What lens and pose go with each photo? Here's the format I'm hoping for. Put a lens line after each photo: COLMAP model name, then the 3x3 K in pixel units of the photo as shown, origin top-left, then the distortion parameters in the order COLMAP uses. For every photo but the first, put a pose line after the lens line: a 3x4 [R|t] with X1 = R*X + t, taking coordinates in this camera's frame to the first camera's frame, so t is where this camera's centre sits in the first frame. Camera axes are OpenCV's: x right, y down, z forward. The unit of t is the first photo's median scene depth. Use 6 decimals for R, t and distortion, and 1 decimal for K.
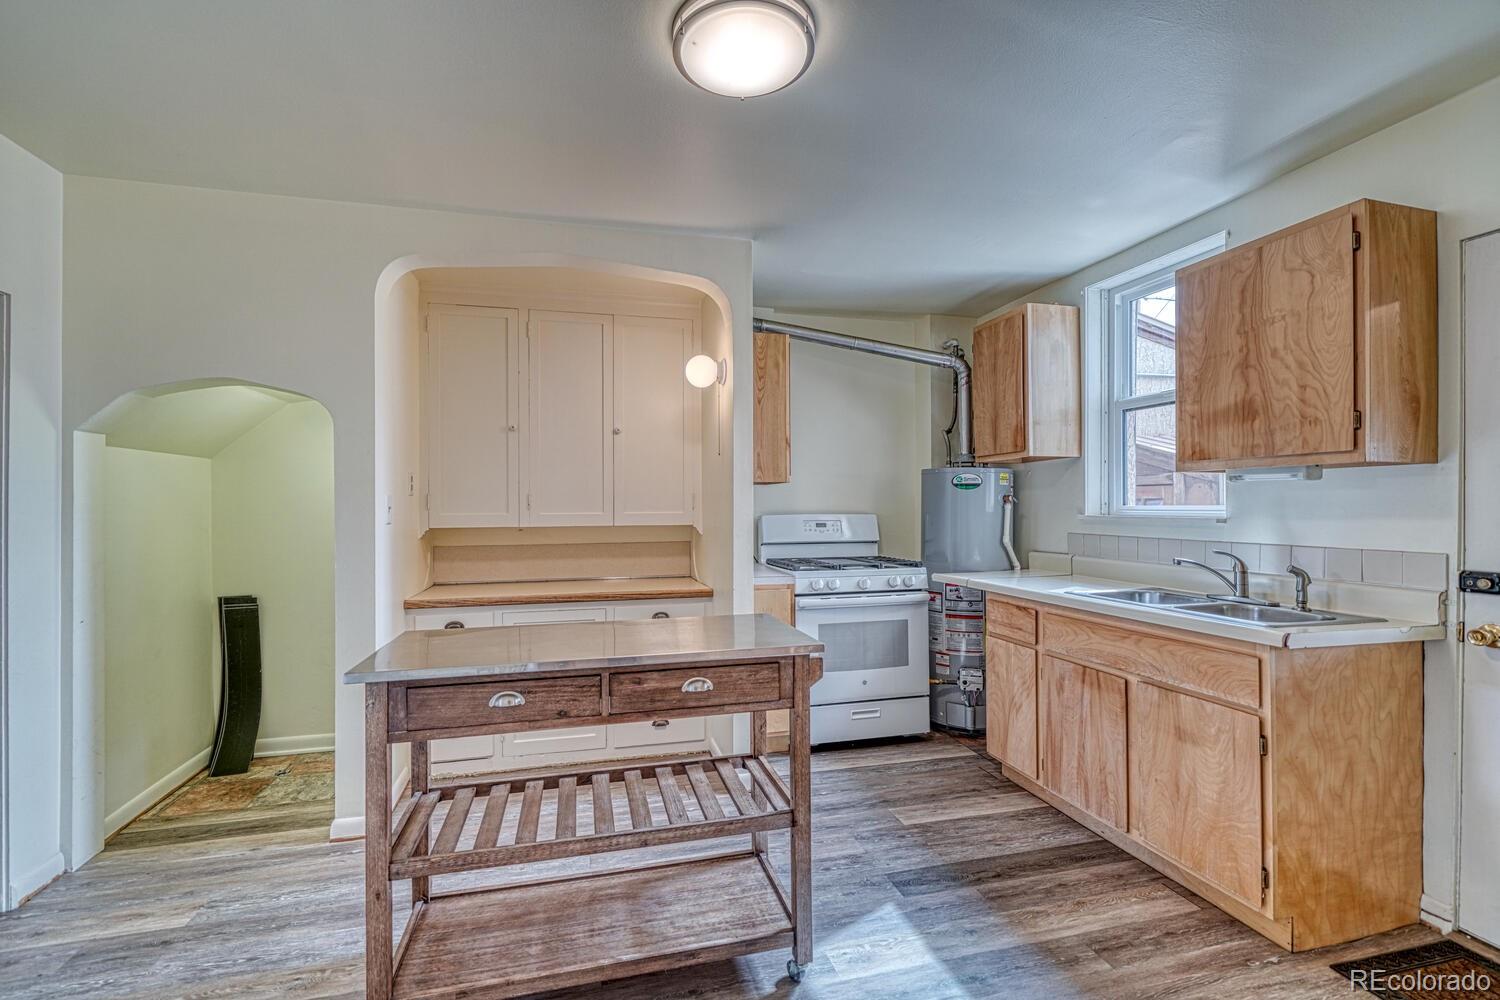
lens RADIAL K [[636.3, 0, 750.0], [0, 636.3, 500.0], [0, 0, 1]] dist [-0.001360, -0.000159]
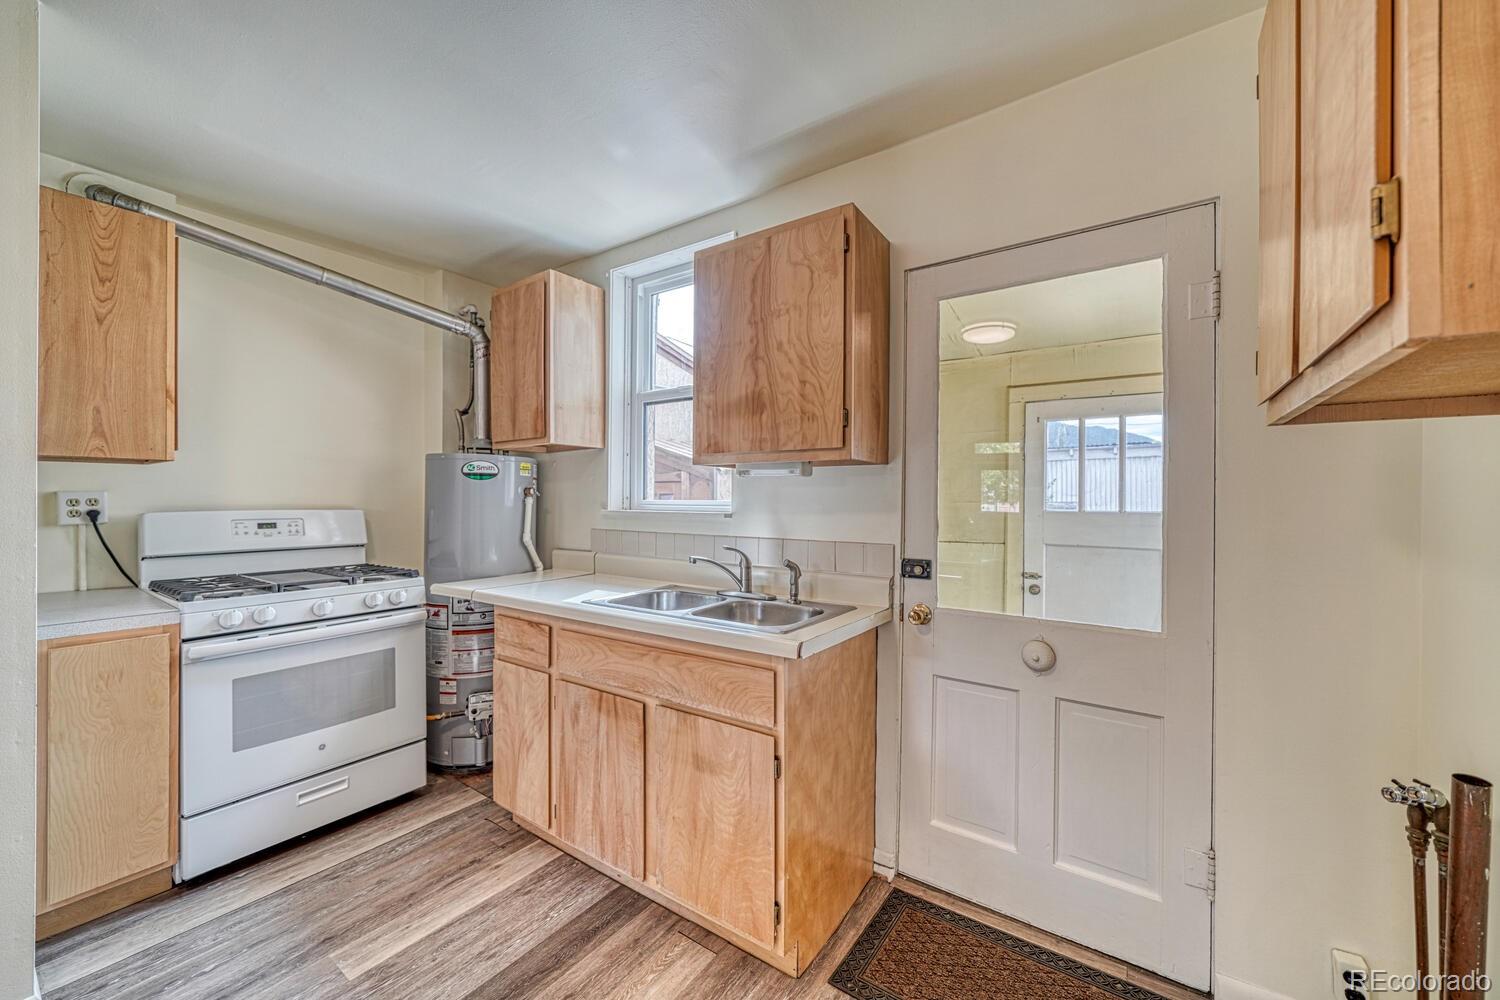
lens RADIAL K [[566.7, 0, 750.0], [0, 566.7, 500.0], [0, 0, 1]] dist [-0.000760, -0.000161]
pose [[0.753652, 0.003943, 0.657261, 0.180063], [-0.011238, 0.999913, 0.006889, 0.001120], [-0.657177, -0.012578, 0.753631, 0.307487]]
